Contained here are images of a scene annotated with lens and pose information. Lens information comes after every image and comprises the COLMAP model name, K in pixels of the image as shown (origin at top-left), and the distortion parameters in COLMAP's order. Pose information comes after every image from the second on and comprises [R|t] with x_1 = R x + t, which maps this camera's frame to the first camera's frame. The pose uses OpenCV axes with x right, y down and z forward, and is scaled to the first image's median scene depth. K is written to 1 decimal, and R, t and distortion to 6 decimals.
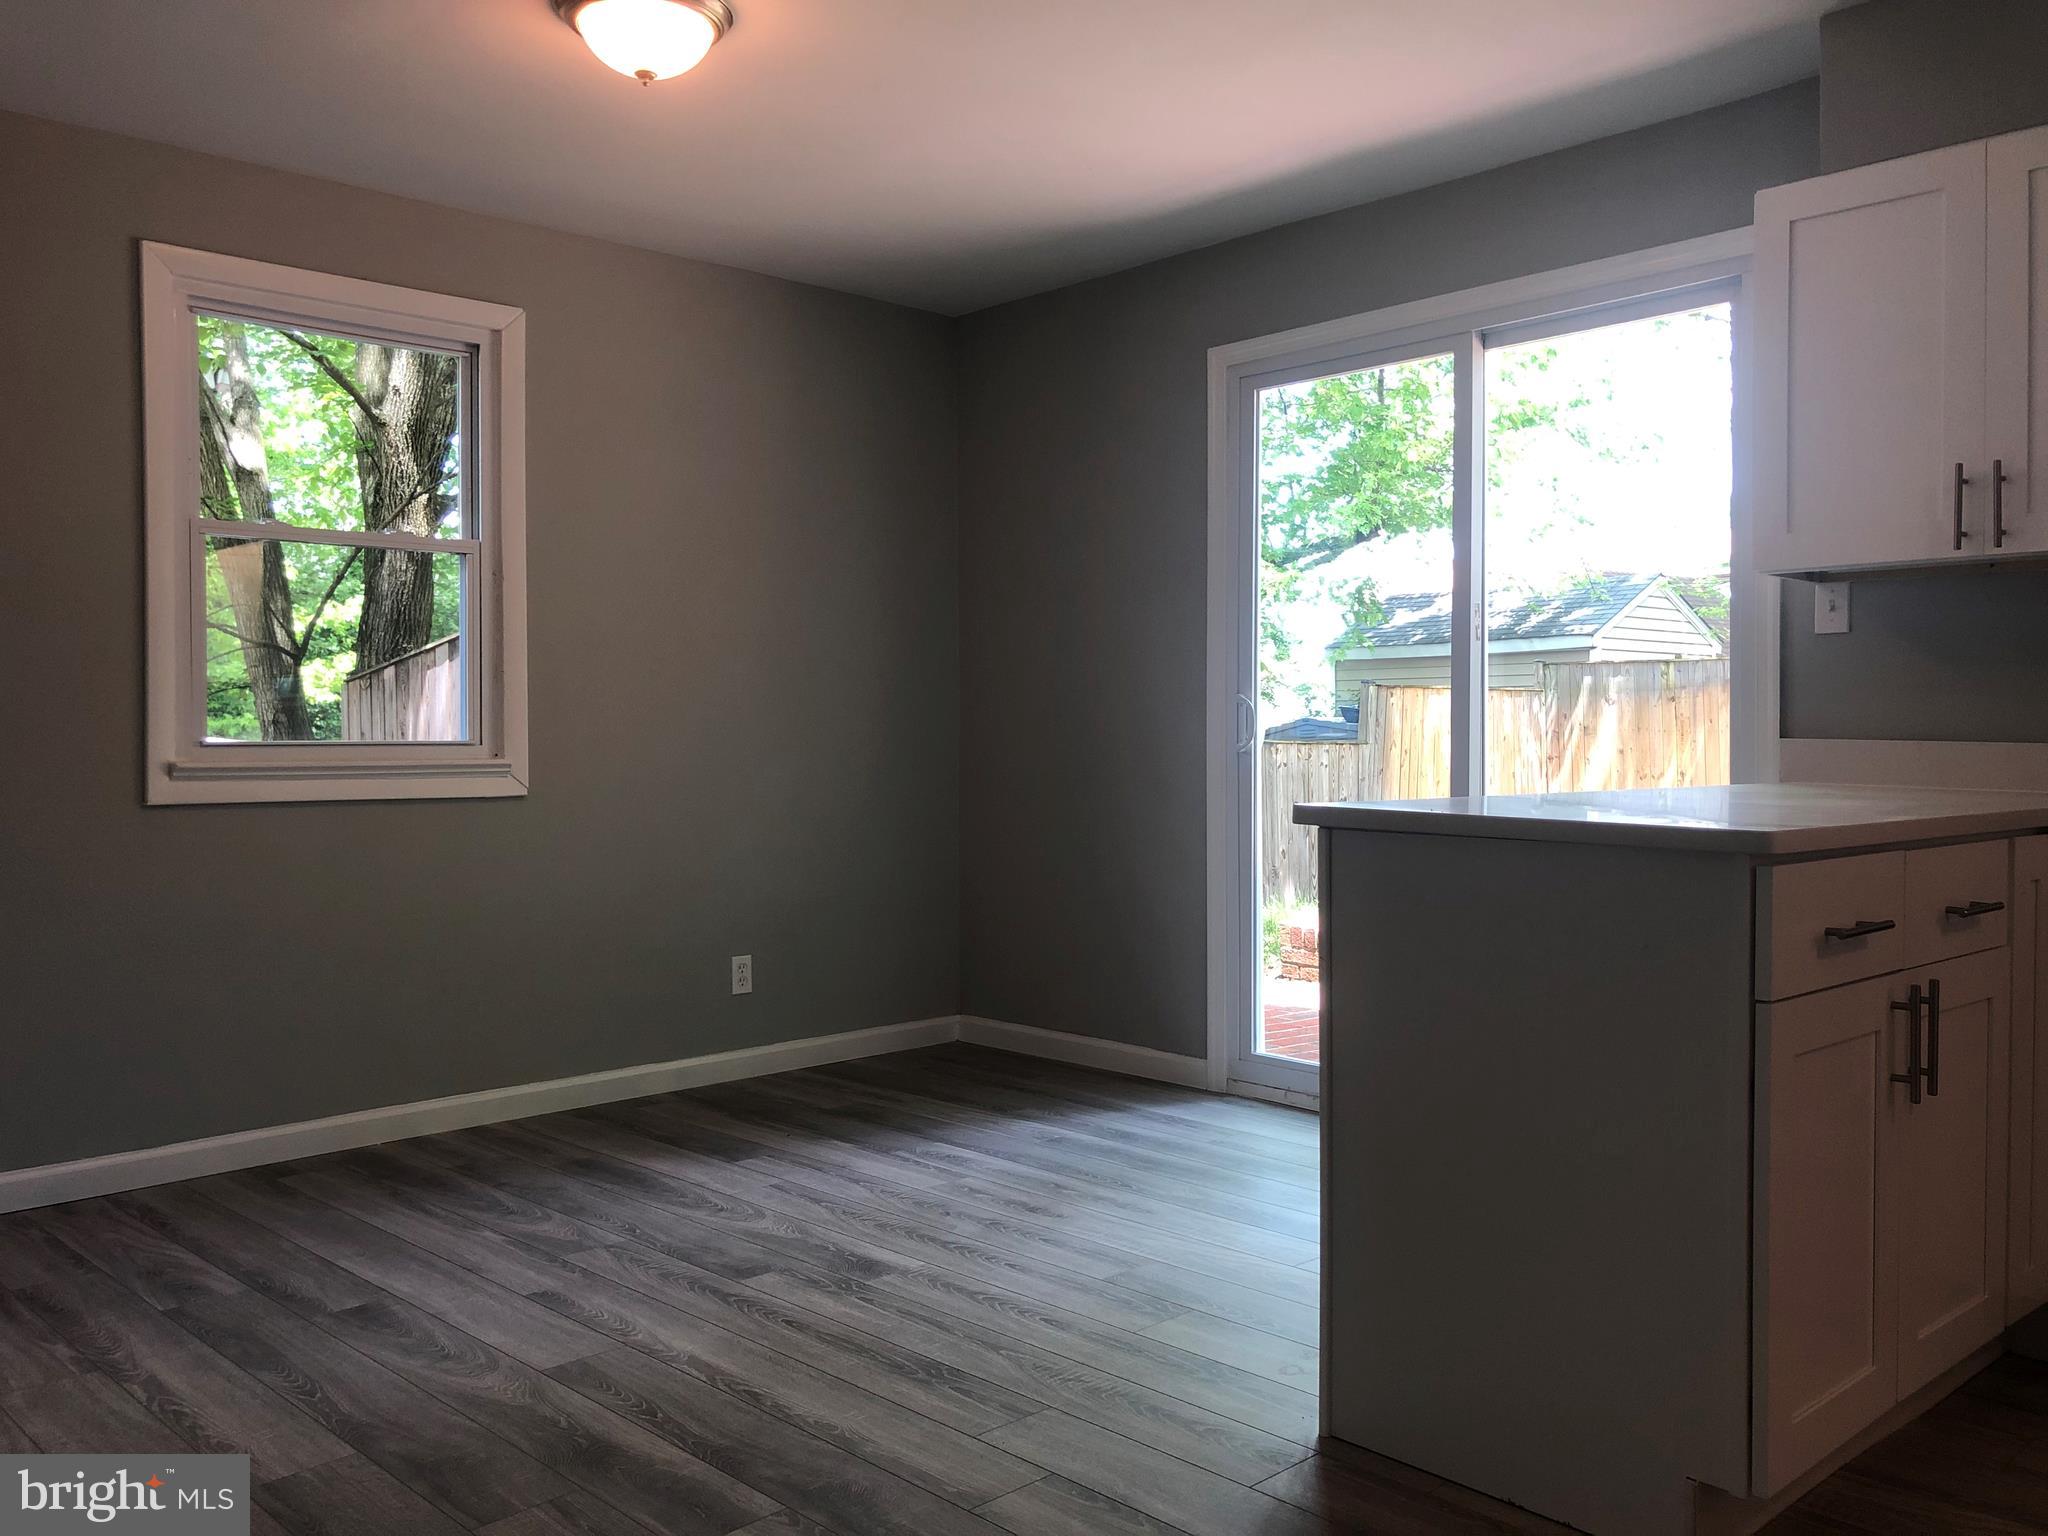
lens RADIAL K [[1677.1, 0, 1024.0], [0, 1677.1, 768.0], [0, 0, 1]] dist [0.096601, -0.231460]
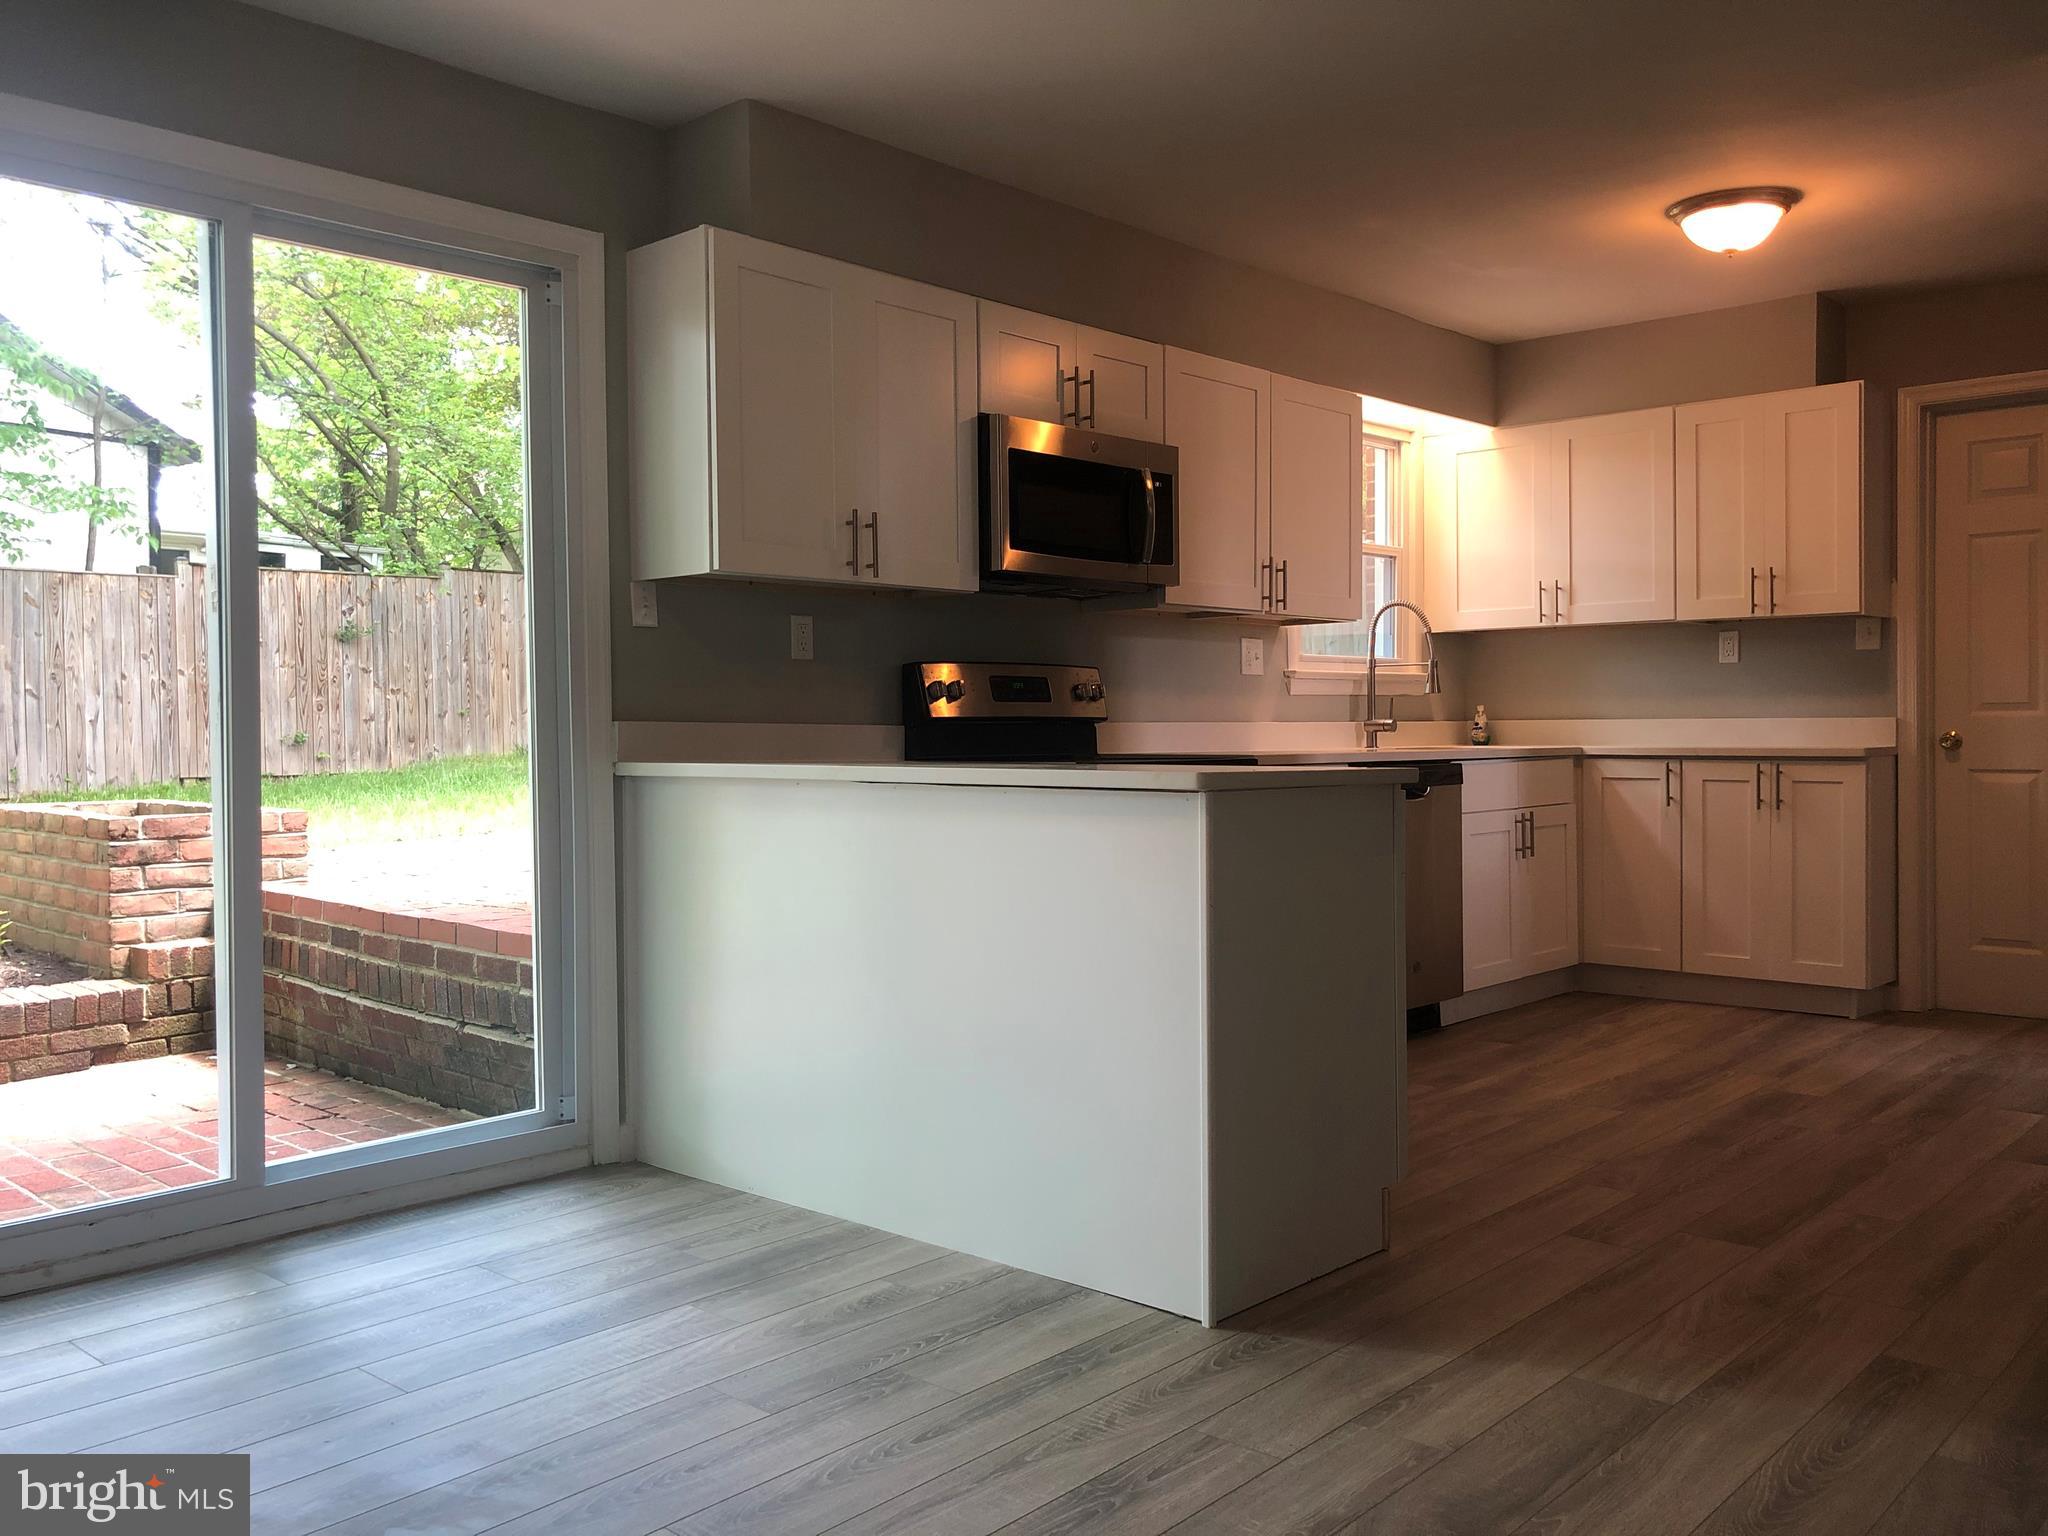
lens RADIAL K [[1677.1, 0, 1024.0], [0, 1677.1, 768.0], [0, 0, 1]] dist [0.096601, -0.231460]
pose [[-0.065125, -0.020828, 0.997660, -0.831842], [0.037231, 0.999035, 0.023287, -0.003660], [-0.997182, 0.038661, -0.064287, 1.065920]]
